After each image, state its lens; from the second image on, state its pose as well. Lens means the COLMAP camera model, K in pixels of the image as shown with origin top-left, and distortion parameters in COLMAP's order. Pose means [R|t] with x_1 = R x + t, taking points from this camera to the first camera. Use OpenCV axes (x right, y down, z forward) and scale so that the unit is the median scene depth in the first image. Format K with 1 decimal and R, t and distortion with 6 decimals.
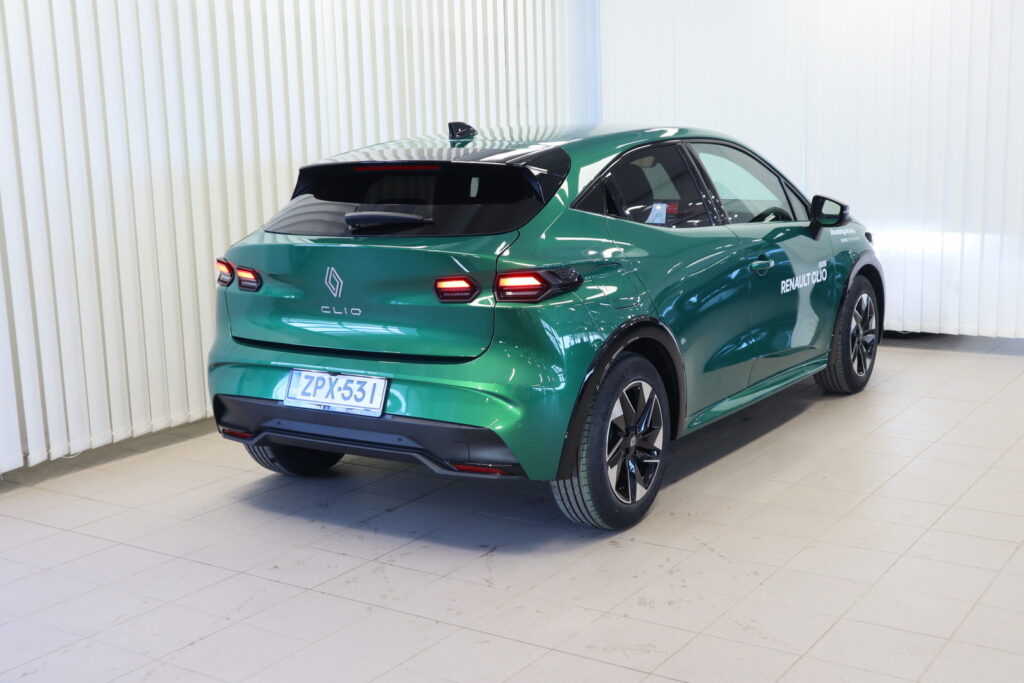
lens RADIAL K [[1258.6, 0, 512.0], [0, 1258.6, 341.5], [0, 0, 1]] dist [0.088862, 0.001348]
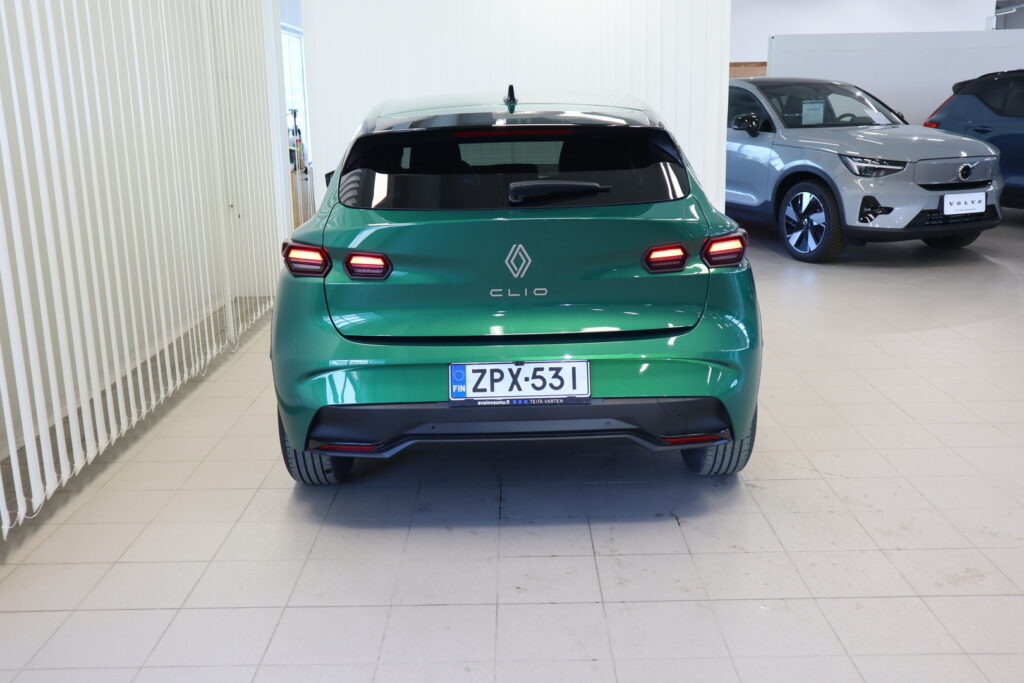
lens RADIAL K [[989.2, 0, 512.0], [0, 989.2, 341.5], [0, 0, 1]] dist [-0.012706, -0.003290]
pose [[0.820497, -0.116506, 0.559652, -0.540084], [0.086983, 0.993056, 0.079207, -0.046160], [-0.564994, -0.016309, 0.824934, 0.423252]]
